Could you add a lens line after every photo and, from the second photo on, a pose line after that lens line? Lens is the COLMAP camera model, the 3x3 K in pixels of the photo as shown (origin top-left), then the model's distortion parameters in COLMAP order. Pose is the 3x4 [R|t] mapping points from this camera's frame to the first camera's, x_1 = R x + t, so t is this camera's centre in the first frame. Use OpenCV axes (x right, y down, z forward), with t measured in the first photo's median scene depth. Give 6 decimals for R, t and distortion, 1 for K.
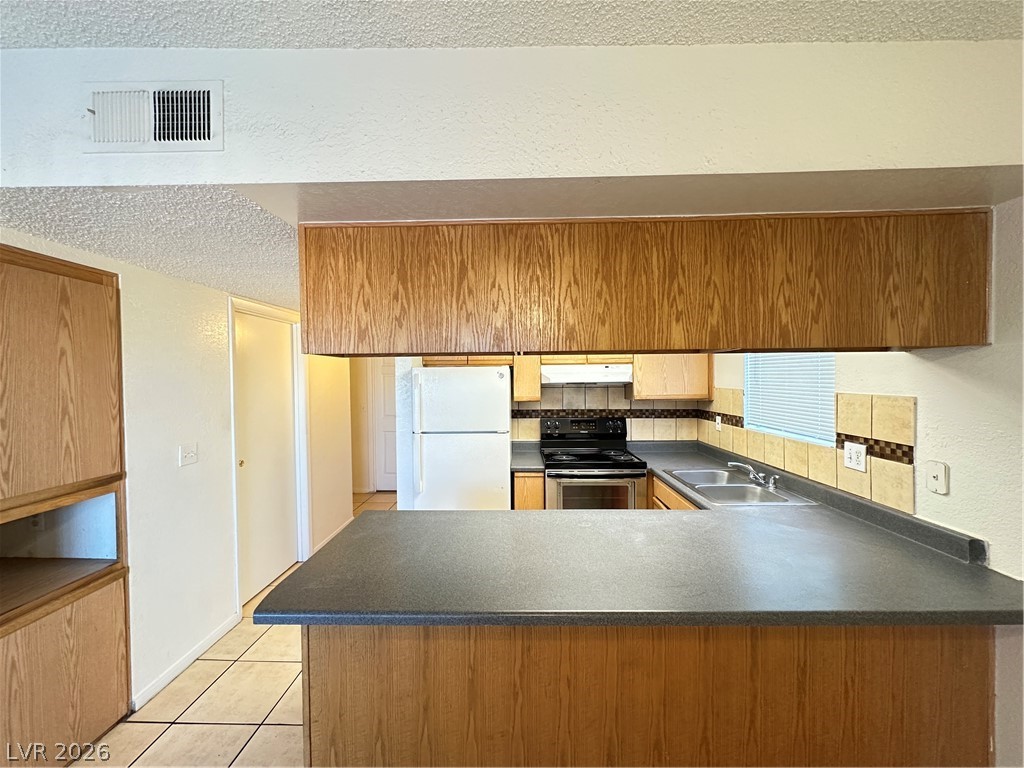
lens RADIAL K [[408.7, 0, 511.3], [0, 408.7, 384.3], [0, 0, 1]] dist [0.001216, -0.000108]
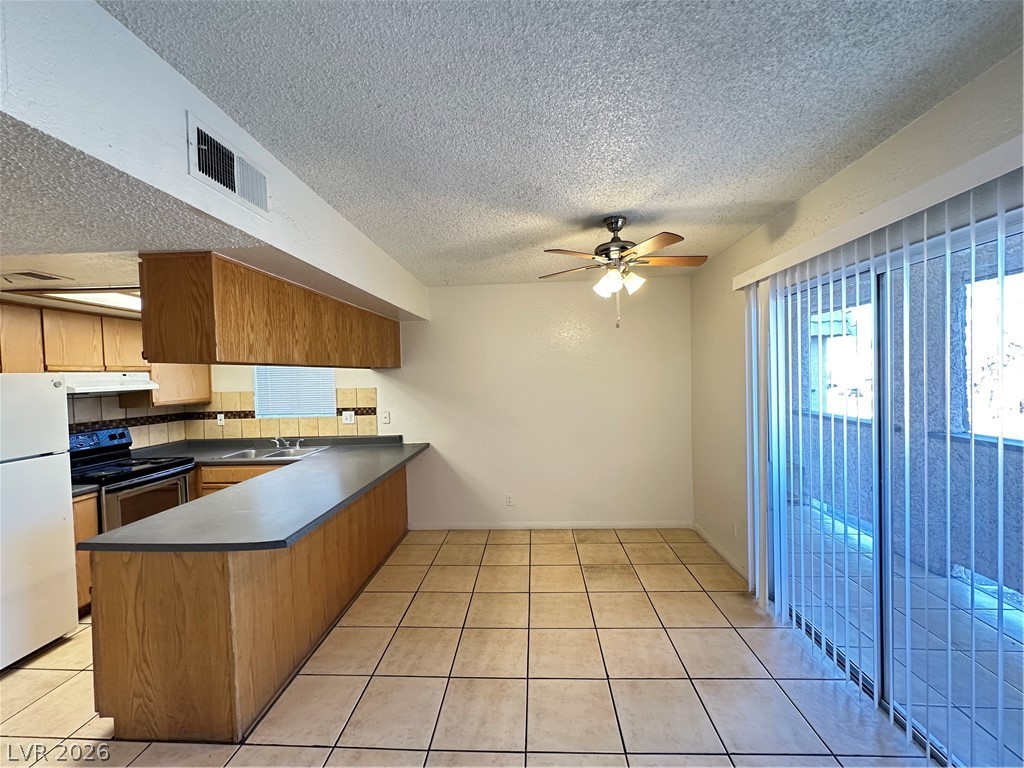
lens RADIAL K [[408.7, 0, 511.0], [0, 408.7, 383.3], [0, 0, 1]] dist [0.001216, -0.000108]
pose [[0.035101, -0.013641, 0.999291, -1.435059], [0.043120, 0.998996, 0.012122, 0.010642], [-0.998453, 0.042663, 0.035654, 0.087145]]
